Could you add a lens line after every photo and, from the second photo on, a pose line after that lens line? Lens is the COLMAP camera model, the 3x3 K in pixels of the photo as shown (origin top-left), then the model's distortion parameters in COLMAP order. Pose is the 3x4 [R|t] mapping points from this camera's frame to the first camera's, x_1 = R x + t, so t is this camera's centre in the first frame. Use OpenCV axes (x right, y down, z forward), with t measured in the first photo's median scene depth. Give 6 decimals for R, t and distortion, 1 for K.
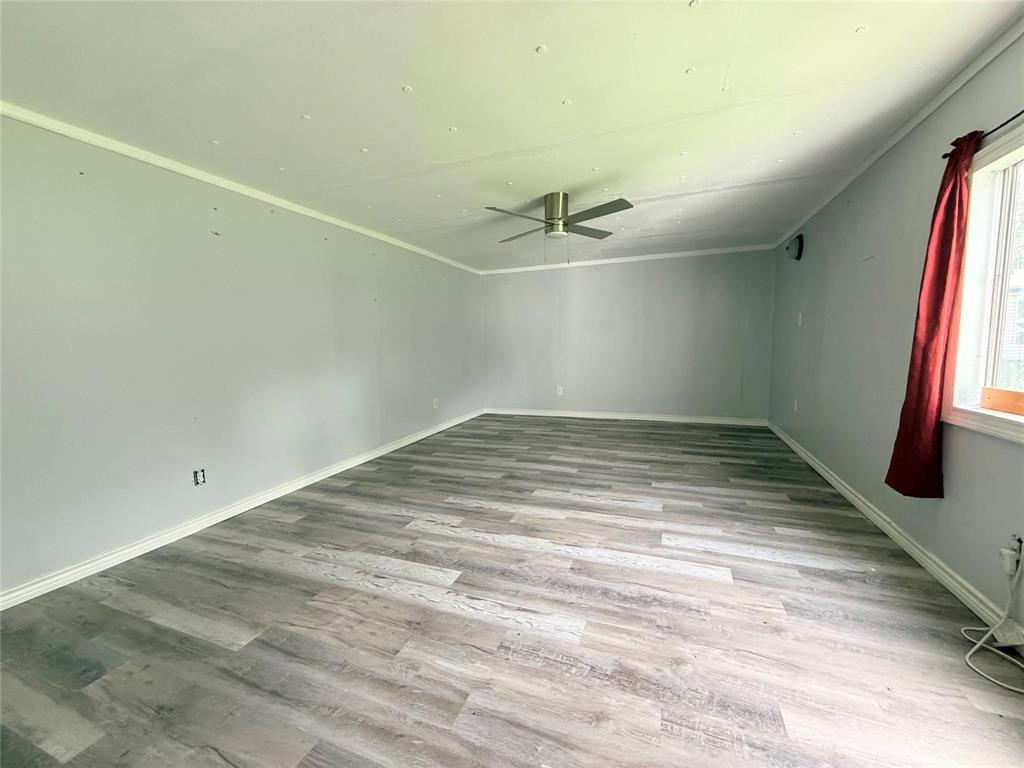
lens RADIAL K [[407.5, 0, 512.0], [0, 407.5, 384.0], [0, 0, 1]] dist [-0.000715, -0.000003]
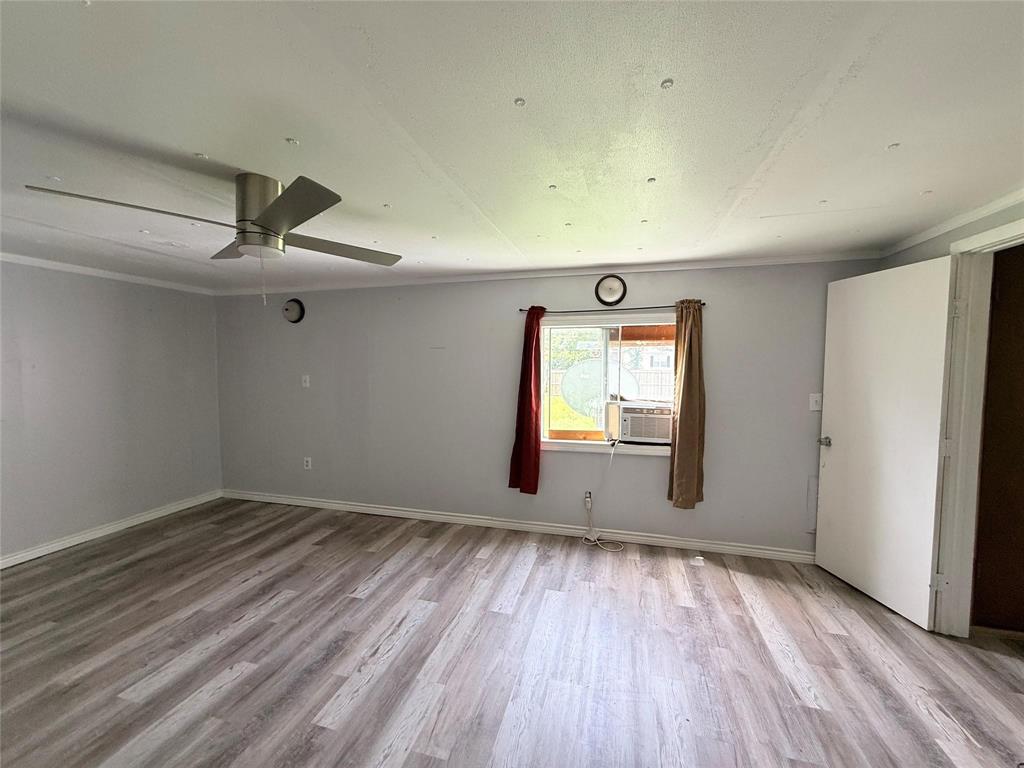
lens RADIAL K [[407.5, 0, 512.0], [0, 407.5, 384.0], [0, 0, 1]] dist [-0.000715, -0.000003]
pose [[-0.095674, -0.027010, 0.995046, -0.535120], [0.104631, 0.993821, 0.037037, -0.191453], [-0.989898, 0.107656, -0.092257, 0.829072]]
